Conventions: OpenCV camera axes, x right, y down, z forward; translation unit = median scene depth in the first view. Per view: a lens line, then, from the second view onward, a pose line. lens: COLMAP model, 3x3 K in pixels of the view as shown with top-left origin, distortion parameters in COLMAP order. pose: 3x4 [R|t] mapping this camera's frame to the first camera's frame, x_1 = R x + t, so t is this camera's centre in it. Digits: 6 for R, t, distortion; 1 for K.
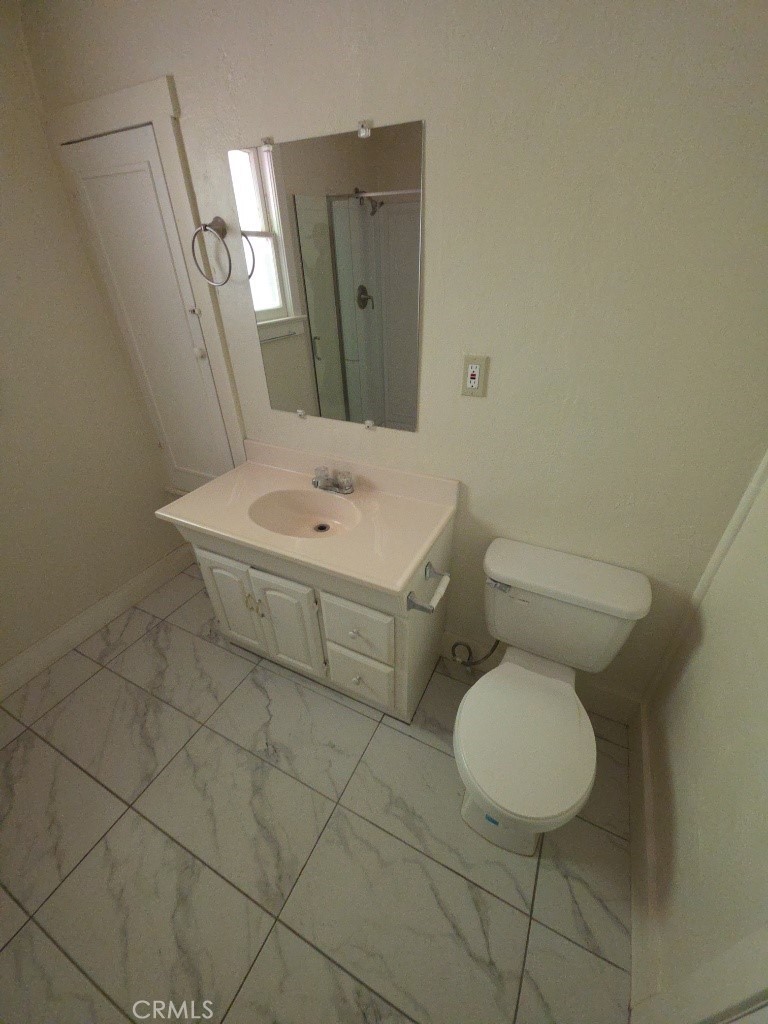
lens RADIAL K [[407.5, 0, 386.1], [0, 407.5, 510.2], [0, 0, 1]] dist [0.008050, -0.005608]
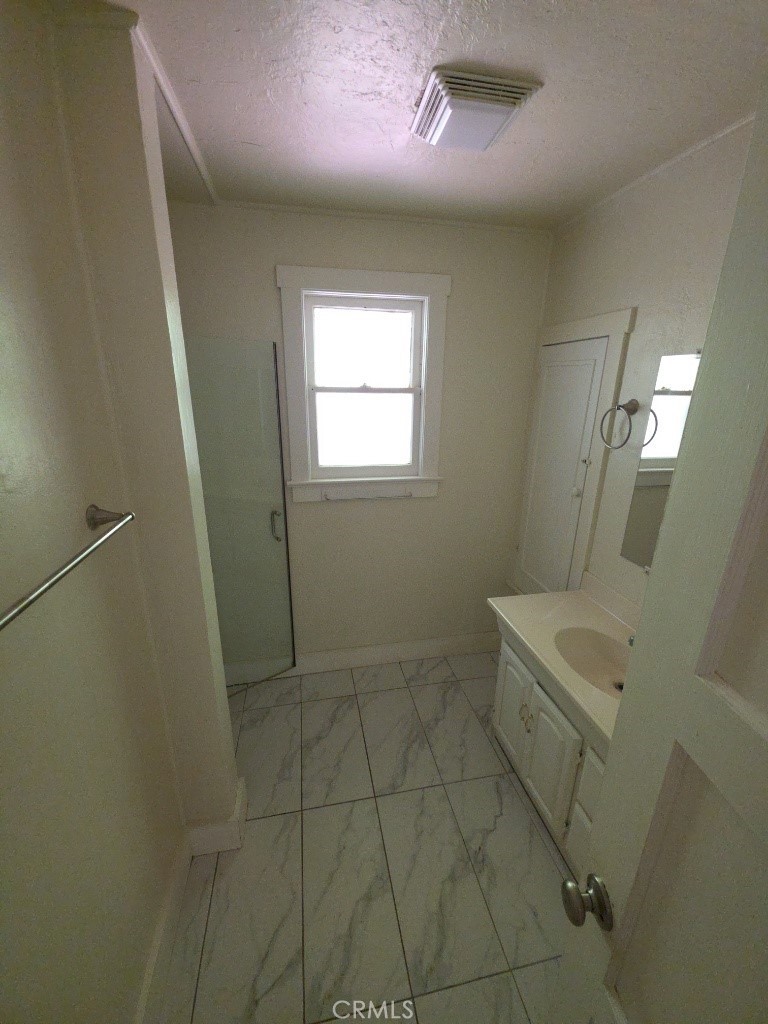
lens RADIAL K [[407.5, 0, 382.2], [0, 407.5, 510.5], [0, 0, 1]] dist [0.008050, -0.005608]
pose [[0.609918, 0.265054, -0.746824, 0.106126], [-0.438973, 0.897613, -0.039931, -0.045301], [0.659775, 0.352190, 0.663821, -0.152073]]
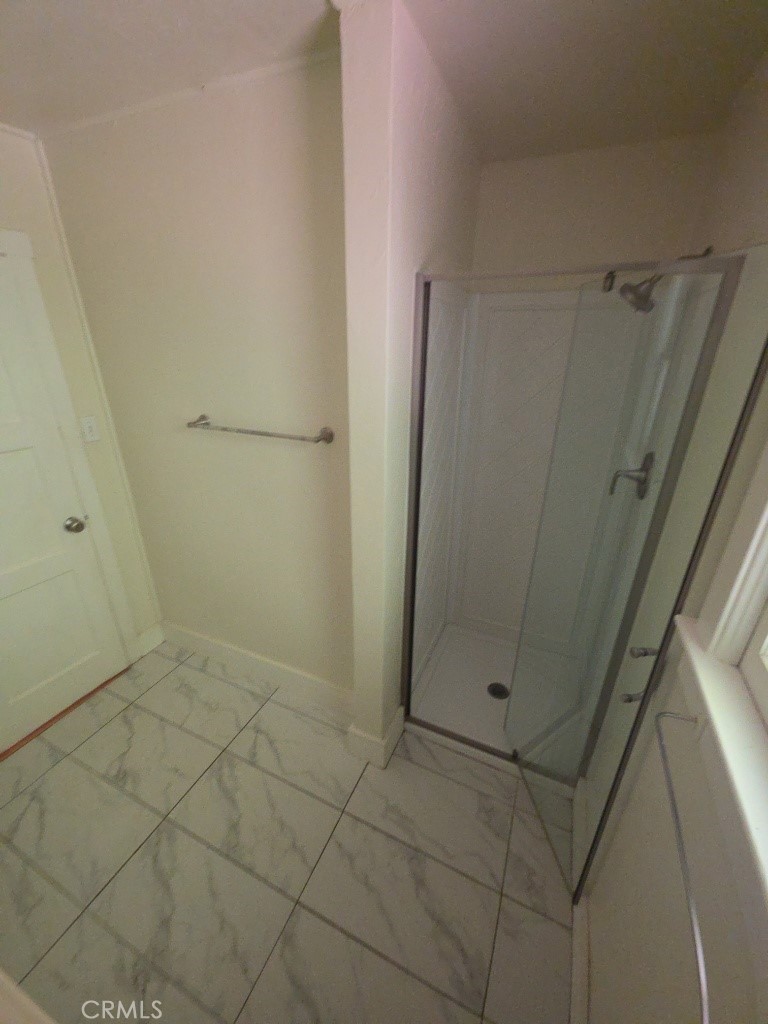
lens RADIAL K [[407.5, 0, 383.2], [0, 407.5, 511.1], [0, 0, 1]] dist [0.008050, -0.005608]
pose [[-0.999136, 0.031078, -0.027590, -0.777697], [-0.004859, 0.571976, 0.820256, -0.600205], [0.041273, 0.819682, -0.571331, 0.737176]]
